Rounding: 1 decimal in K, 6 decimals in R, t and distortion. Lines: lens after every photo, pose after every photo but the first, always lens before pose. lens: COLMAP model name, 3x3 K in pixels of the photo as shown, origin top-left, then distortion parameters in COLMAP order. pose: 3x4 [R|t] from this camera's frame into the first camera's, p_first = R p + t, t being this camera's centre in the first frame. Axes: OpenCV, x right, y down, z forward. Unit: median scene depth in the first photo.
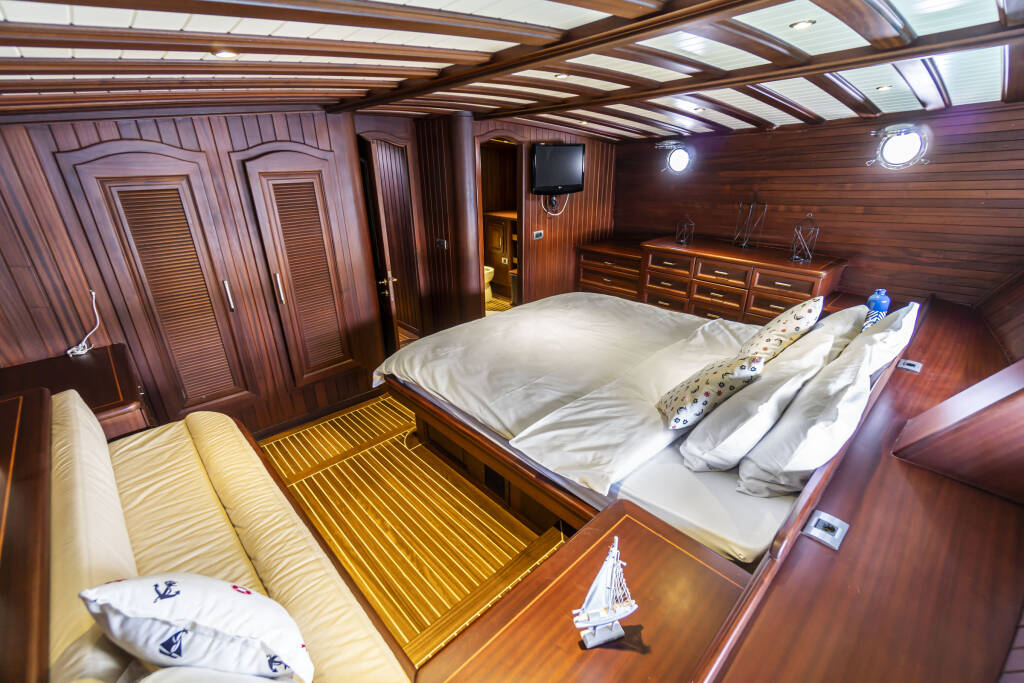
lens RADIAL K [[447.2, 0, 490.0], [0, 447.2, 359.8], [0, 0, 1]] dist [-0.000164, -0.001046]
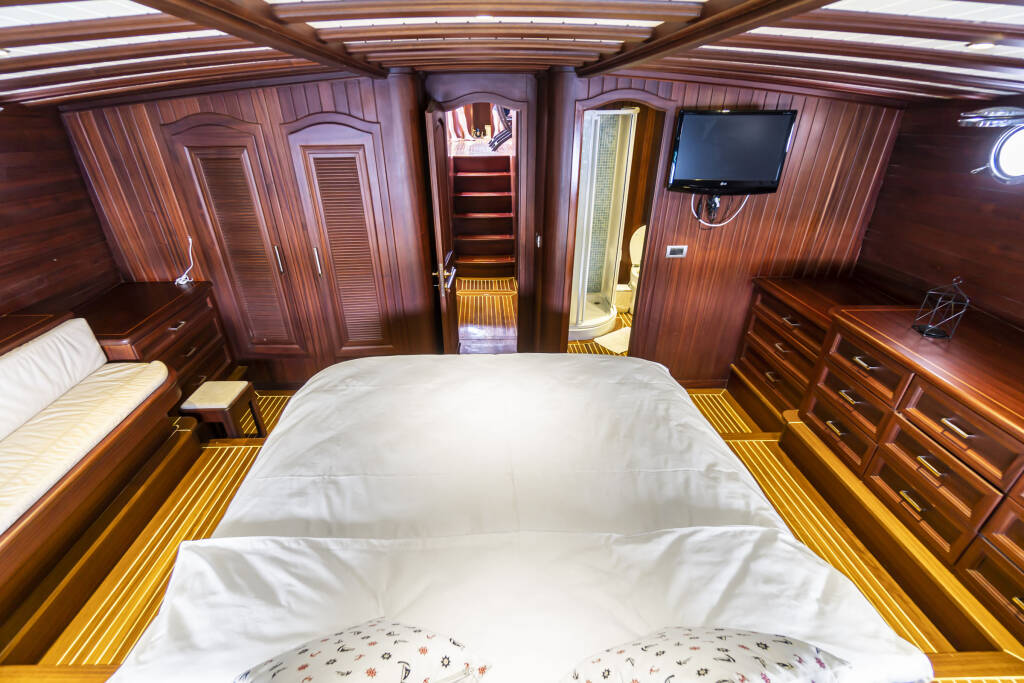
lens RADIAL K [[447.2, 0, 506.4], [0, 447.2, 359.6], [0, 0, 1]] dist [-0.000164, -0.001046]
pose [[0.742697, 0.343892, -0.574578, 0.507127], [-0.275957, 0.938989, 0.205297, -0.275849], [0.610122, 0.006085, 0.792284, 0.450719]]
